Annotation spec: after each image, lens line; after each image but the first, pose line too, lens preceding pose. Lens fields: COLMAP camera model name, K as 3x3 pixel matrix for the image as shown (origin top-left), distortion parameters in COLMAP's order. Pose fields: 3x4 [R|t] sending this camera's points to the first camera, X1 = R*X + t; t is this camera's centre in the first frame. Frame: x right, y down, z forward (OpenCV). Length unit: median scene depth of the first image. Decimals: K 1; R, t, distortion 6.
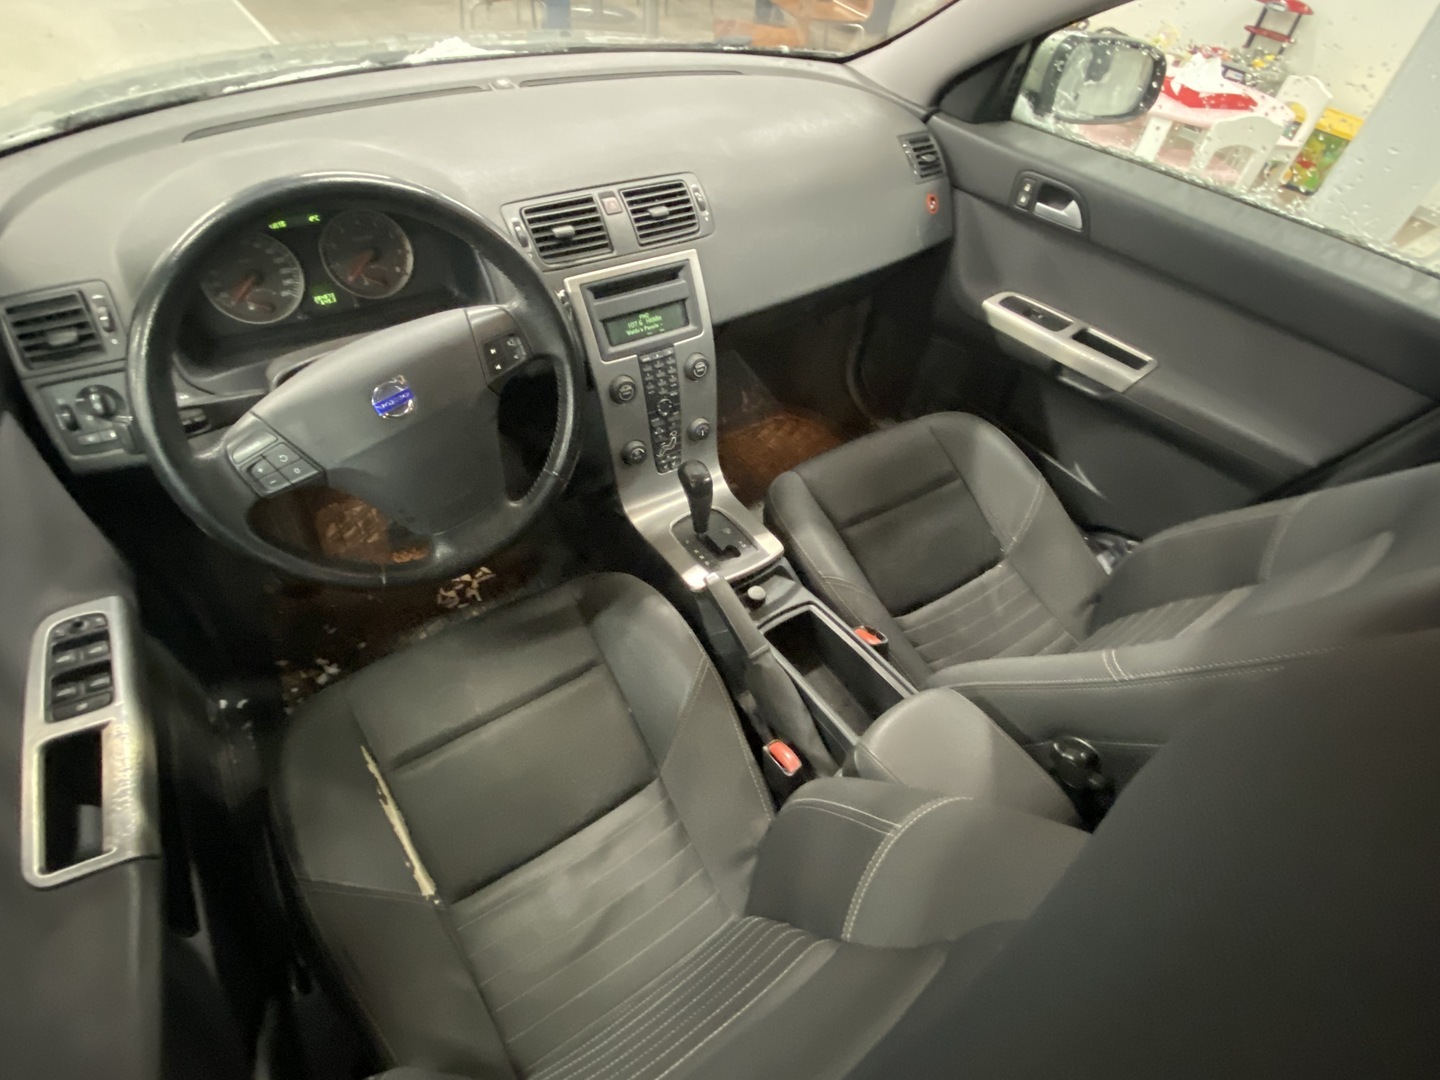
lens RADIAL K [[712.9, 0, 720.0], [0, 712.9, 540.0], [0, 0, 1]] dist [-0.001550, -0.000283]
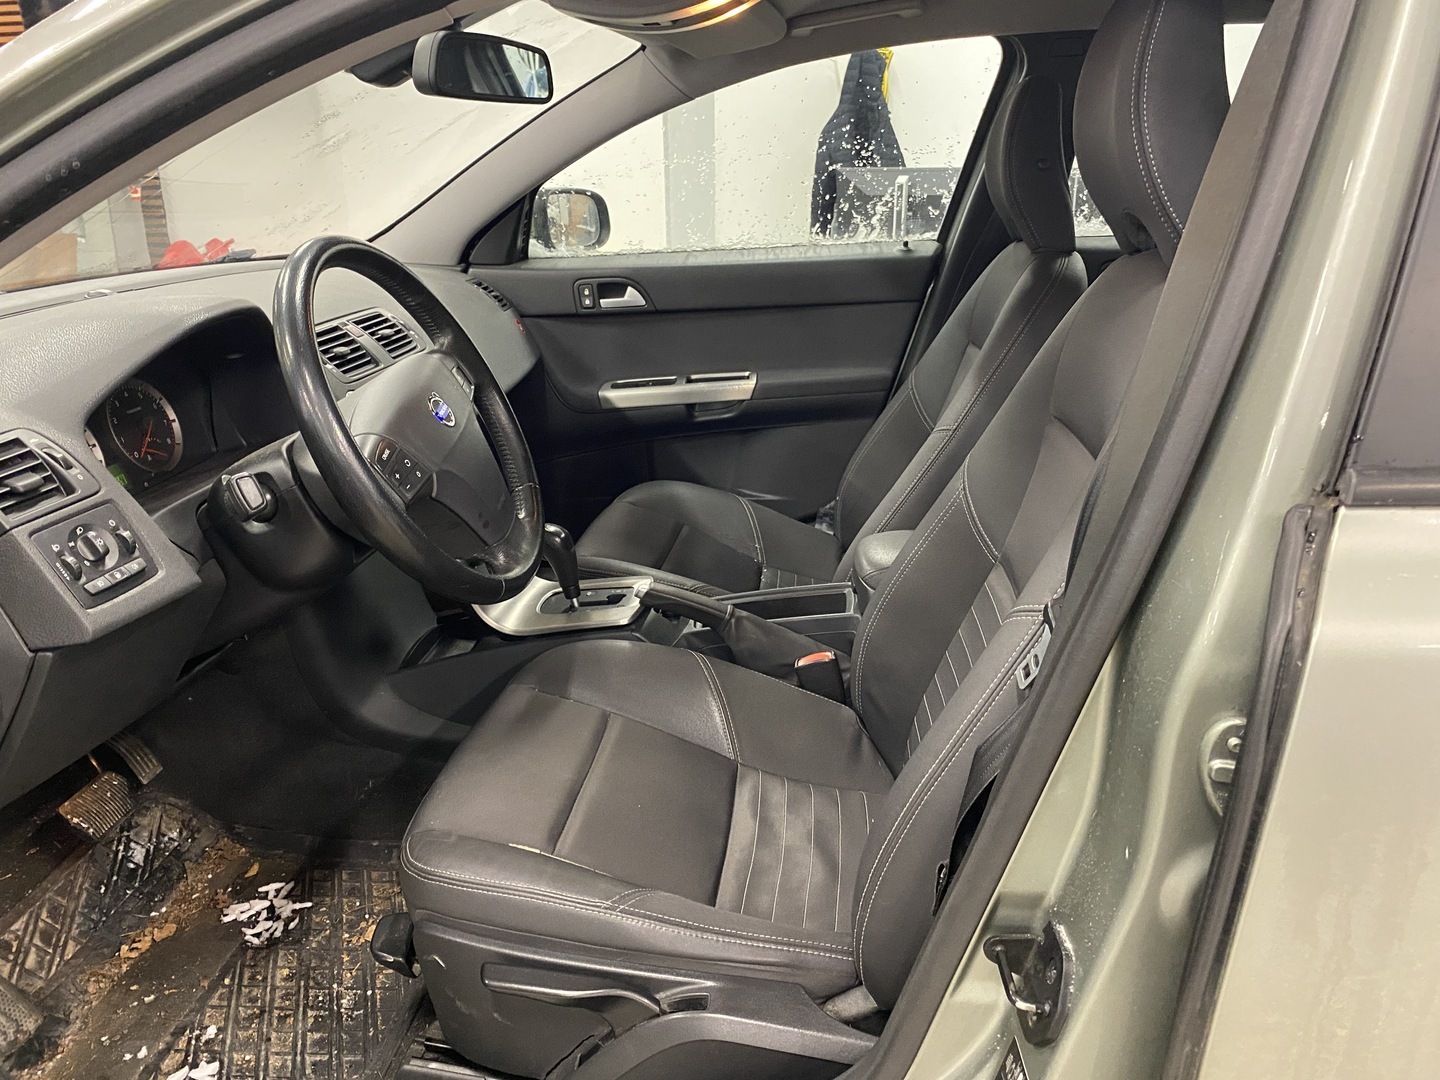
lens RADIAL K [[1102.4, 0, 720.0], [0, 1102.4, 540.0], [0, 0, 1]] dist [0.006900, 0.004689]
pose [[0.649300, -0.332841, 0.683832, -0.793983], [0.605454, 0.770361, -0.199923, 0.305815], [-0.460255, 0.543839, 0.701715, -0.132437]]
